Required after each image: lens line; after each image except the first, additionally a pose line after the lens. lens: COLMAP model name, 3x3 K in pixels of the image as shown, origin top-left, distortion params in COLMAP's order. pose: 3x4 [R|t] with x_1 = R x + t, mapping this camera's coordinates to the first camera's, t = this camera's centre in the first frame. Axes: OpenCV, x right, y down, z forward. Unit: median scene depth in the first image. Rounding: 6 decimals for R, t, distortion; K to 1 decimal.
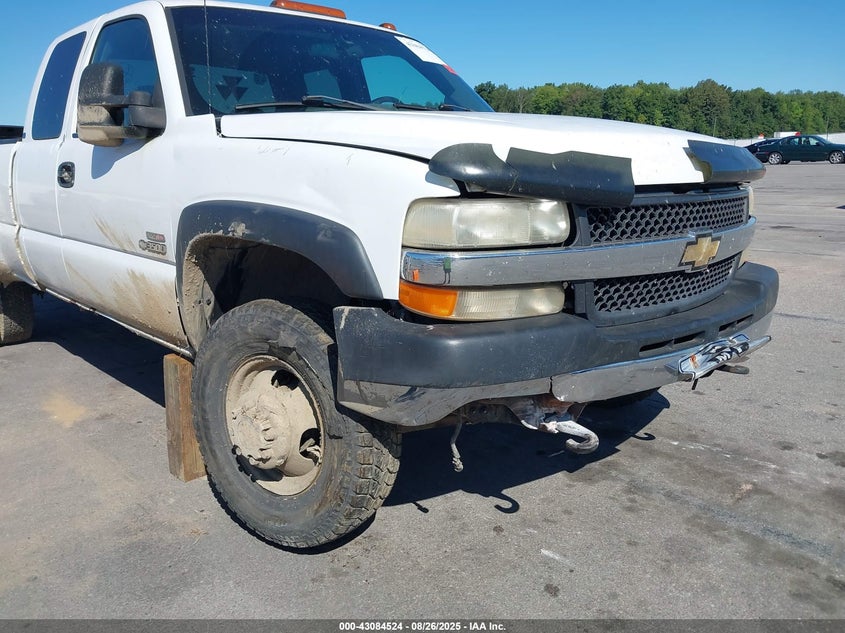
lens RADIAL K [[663.3, 0, 441.7], [0, 663.3, 315.1], [0, 0, 1]] dist [0.003021, 0.009822]
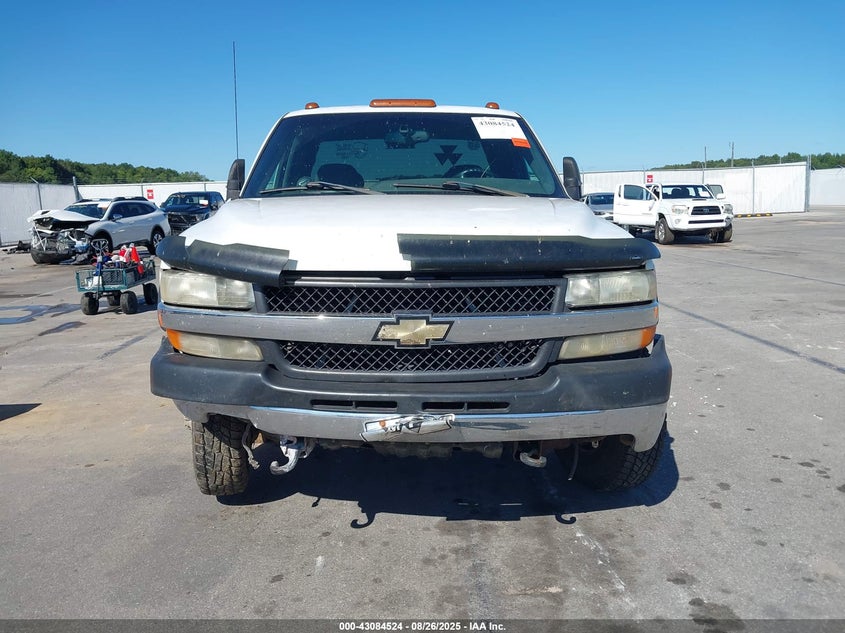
lens RADIAL K [[663.3, 0, 441.7], [0, 663.3, 315.1], [0, 0, 1]] dist [0.003021, 0.009822]
pose [[0.757220, 0.125788, -0.640933, 1.157390], [-0.153376, 0.988086, 0.012717, -0.148394], [0.634896, 0.088674, 0.767492, 0.181804]]
